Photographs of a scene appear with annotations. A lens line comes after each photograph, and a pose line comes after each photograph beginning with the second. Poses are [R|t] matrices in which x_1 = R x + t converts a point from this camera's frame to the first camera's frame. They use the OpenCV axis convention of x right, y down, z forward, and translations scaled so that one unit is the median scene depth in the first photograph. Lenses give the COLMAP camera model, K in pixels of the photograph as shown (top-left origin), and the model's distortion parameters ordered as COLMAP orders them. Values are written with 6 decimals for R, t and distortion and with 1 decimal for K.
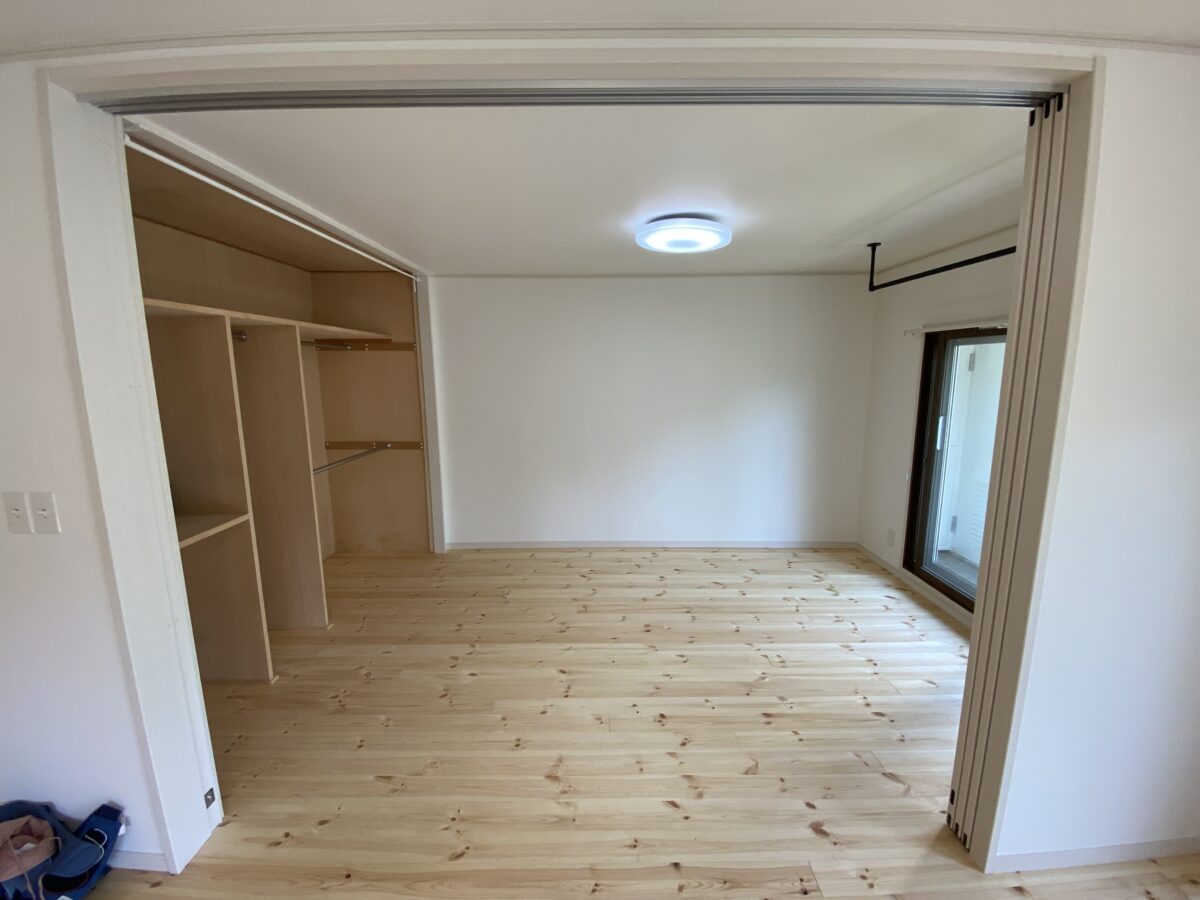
lens RADIAL K [[485.9, 0, 633.2], [0, 485.9, 448.3], [0, 0, 1]] dist [0.033922, -0.027176]
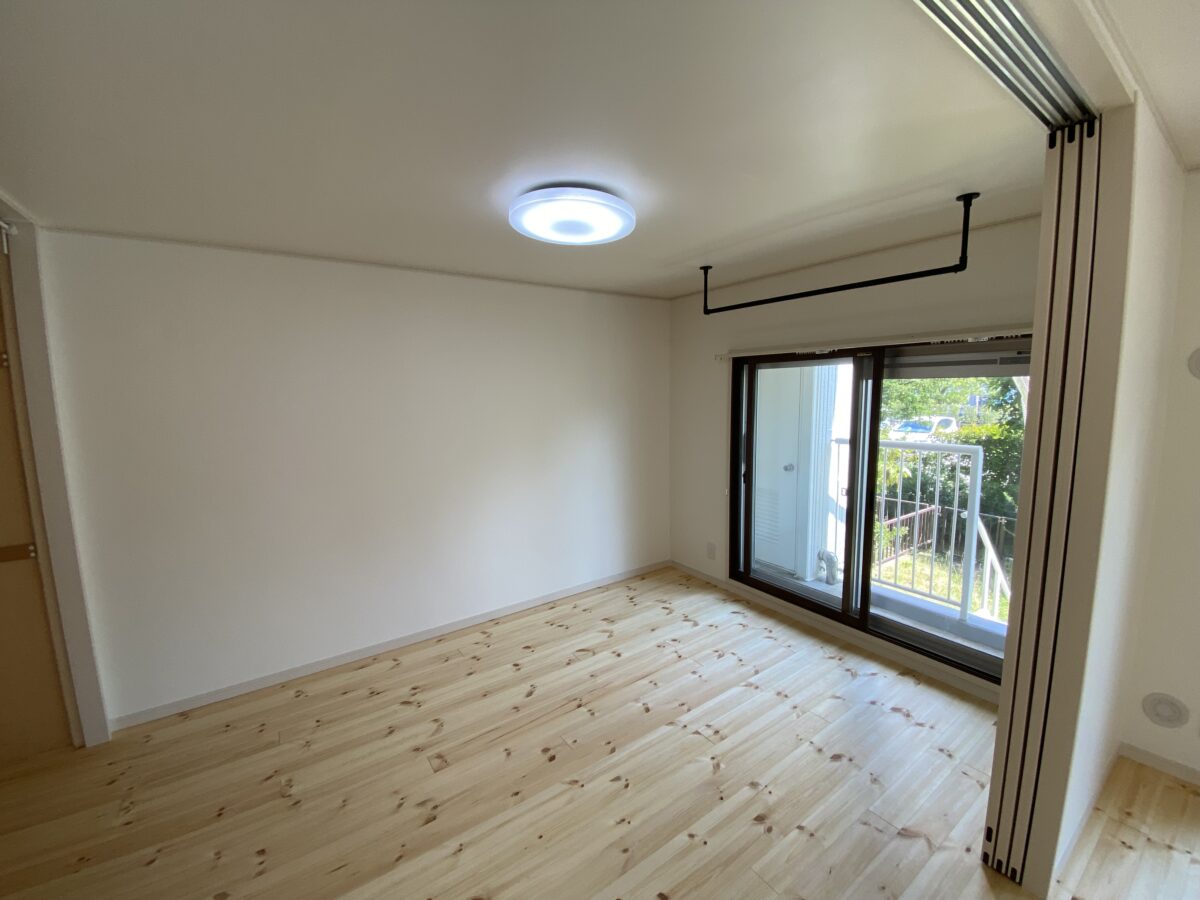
lens RADIAL K [[485.9, 0, 633.2], [0, 485.9, 448.3], [0, 0, 1]] dist [0.033922, -0.027176]
pose [[0.829405, -0.076845, 0.553337, -0.191084], [0.093146, 0.995652, -0.001346, -0.056135], [-0.550828, 0.052657, 0.832956, 0.248219]]
